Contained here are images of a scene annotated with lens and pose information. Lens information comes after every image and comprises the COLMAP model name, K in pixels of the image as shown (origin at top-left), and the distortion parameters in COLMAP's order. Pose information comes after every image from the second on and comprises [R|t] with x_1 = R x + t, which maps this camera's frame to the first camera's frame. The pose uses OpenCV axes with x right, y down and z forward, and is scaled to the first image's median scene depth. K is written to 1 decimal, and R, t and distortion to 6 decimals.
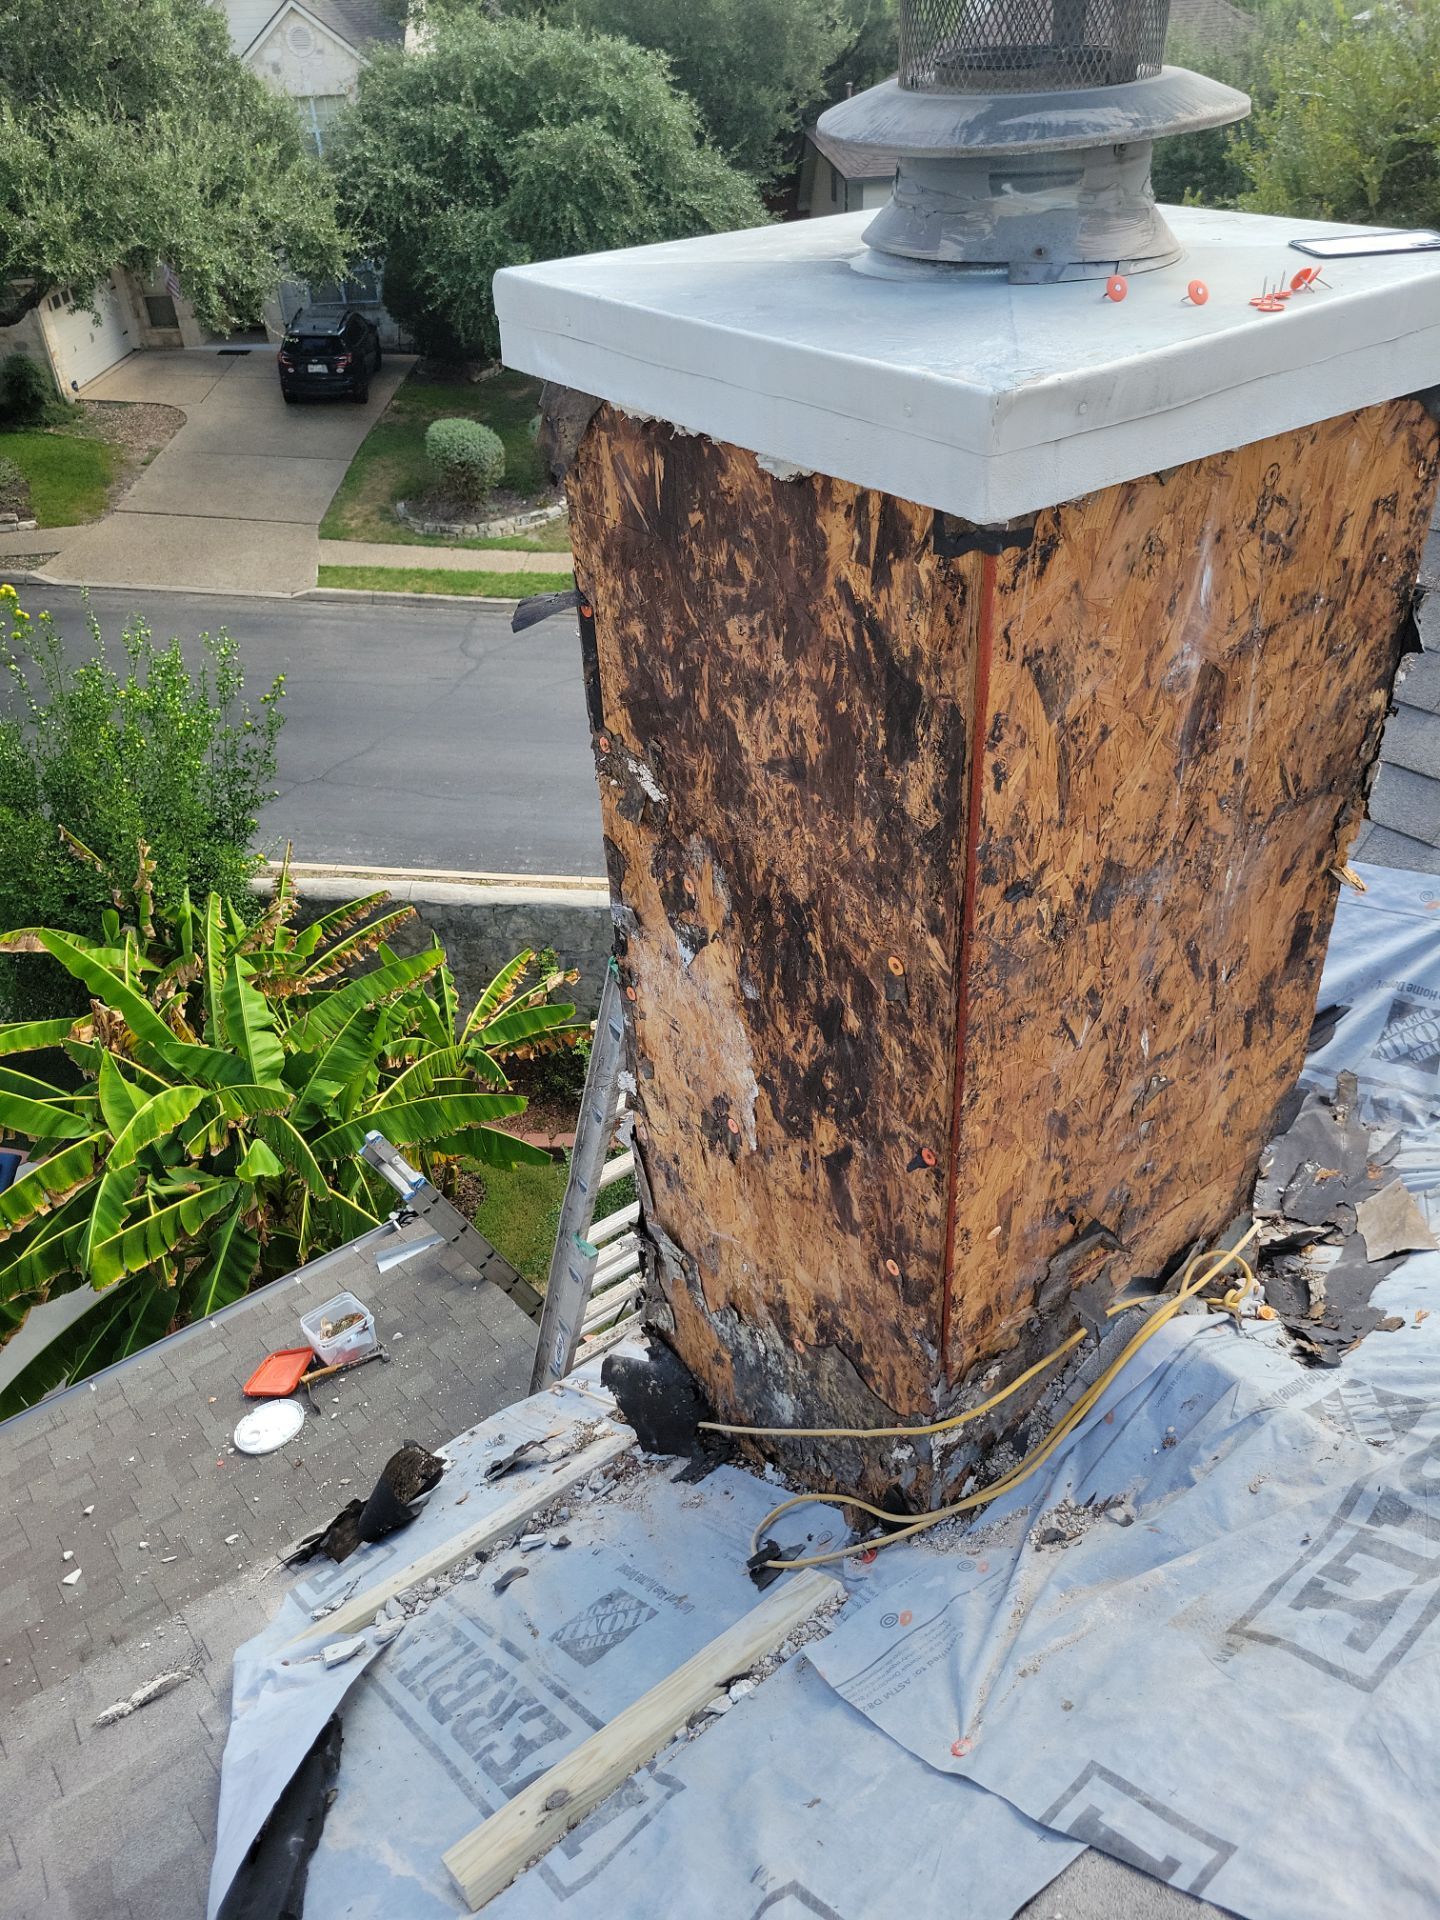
lens RADIAL K [[1460.9, 0, 709.5], [0, 1460.9, 956.4], [0, 0, 1]] dist [0.040707, -0.031676]
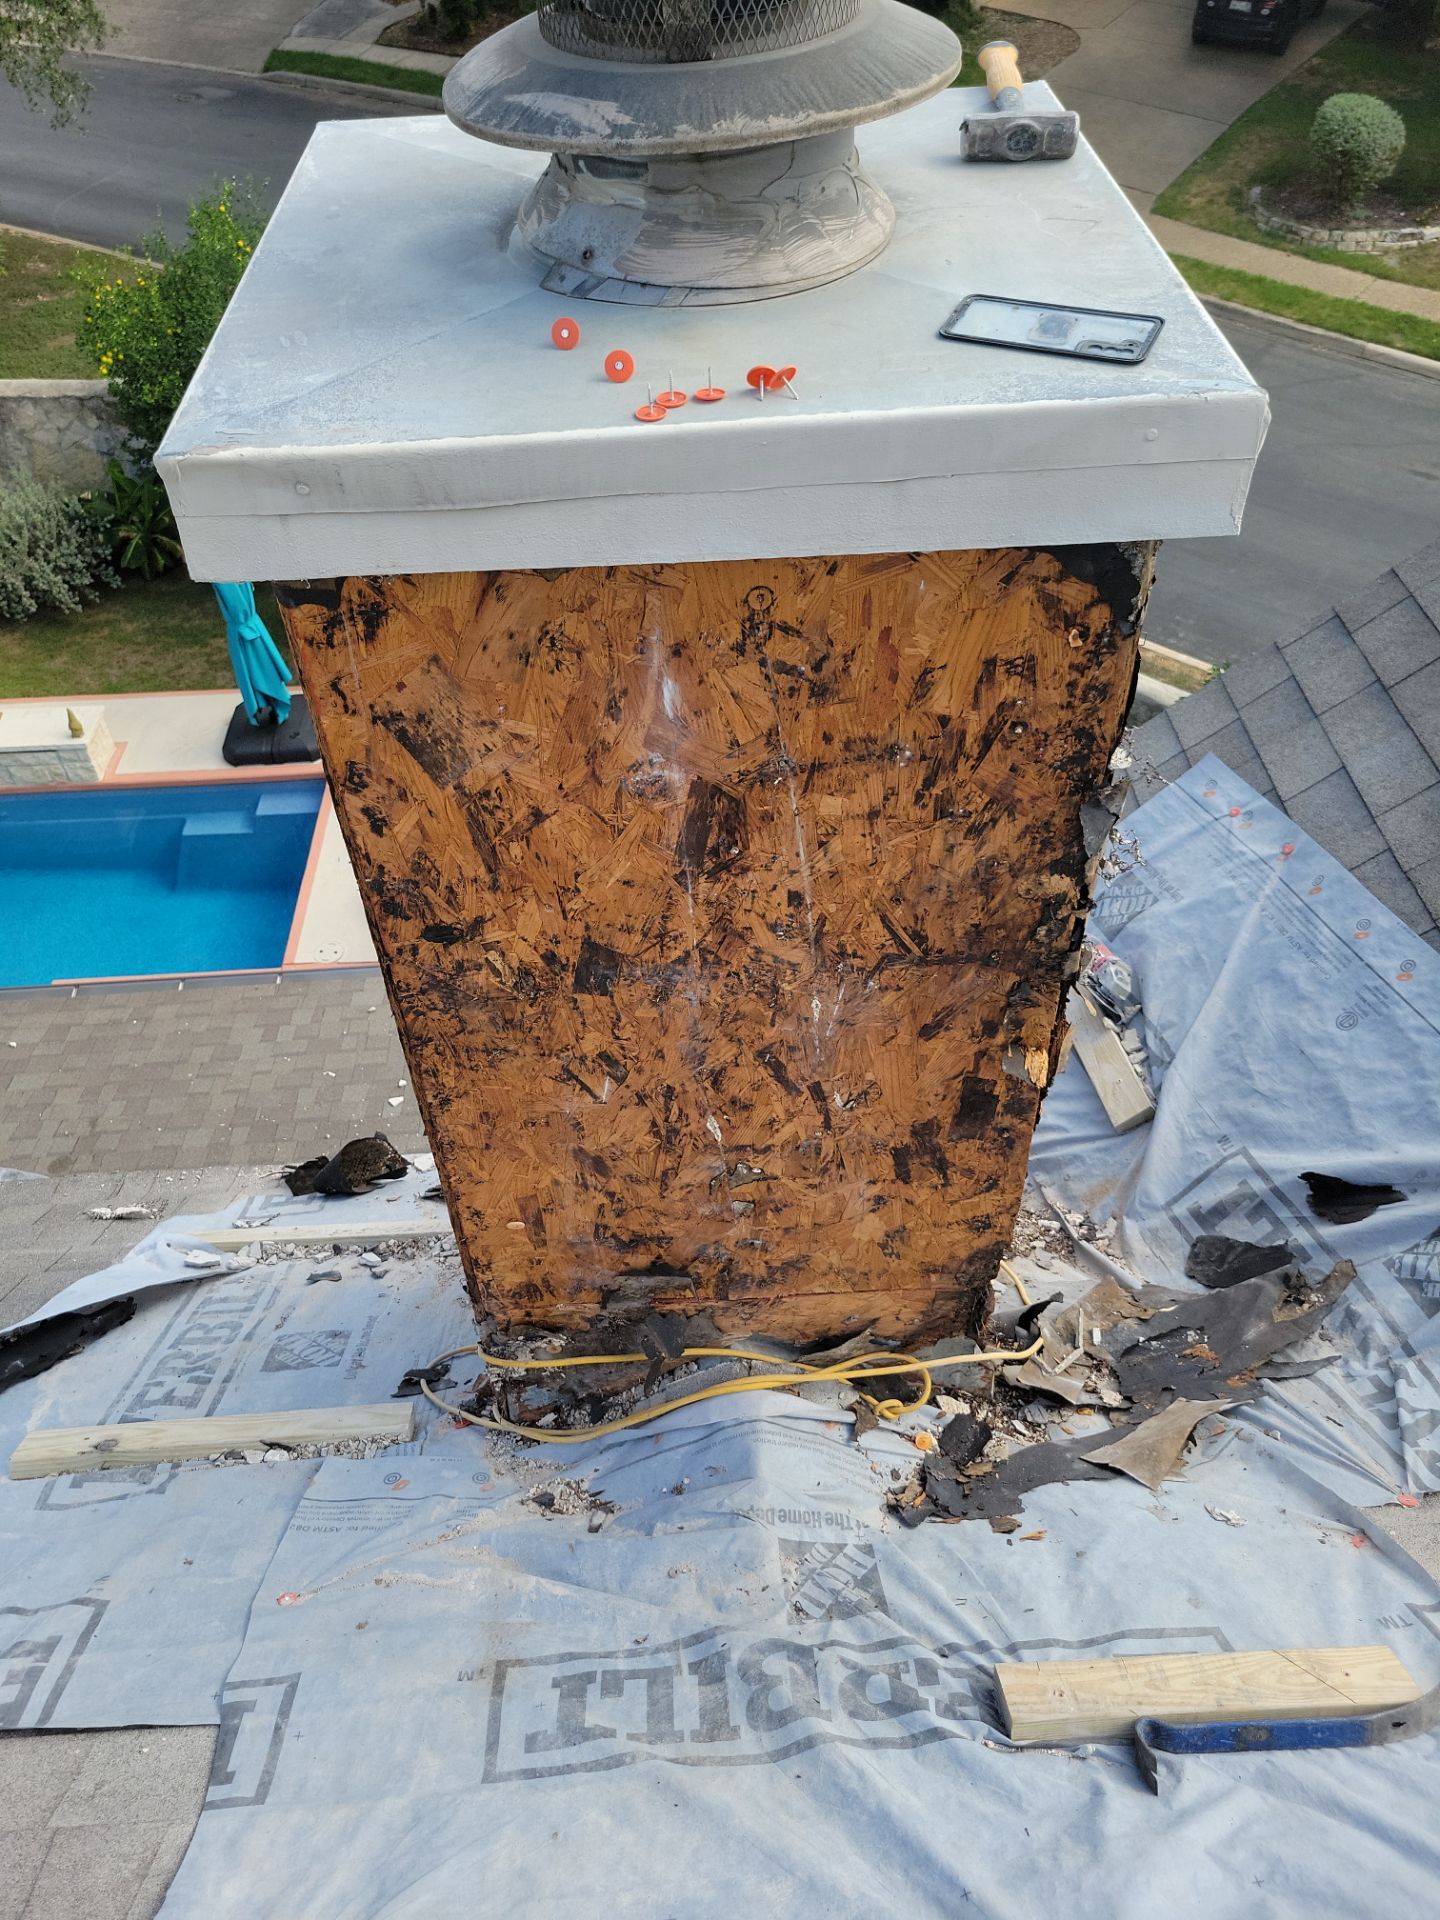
lens RADIAL K [[1460.9, 0, 707.6], [0, 1460.9, 977.8], [0, 0, 1]] dist [0.040707, -0.031676]
pose [[0.816813, 0.413971, -0.401802, 0.480637], [-0.315937, 0.903742, 0.288851, -0.224871], [0.482701, -0.108993, 0.868977, 0.156154]]
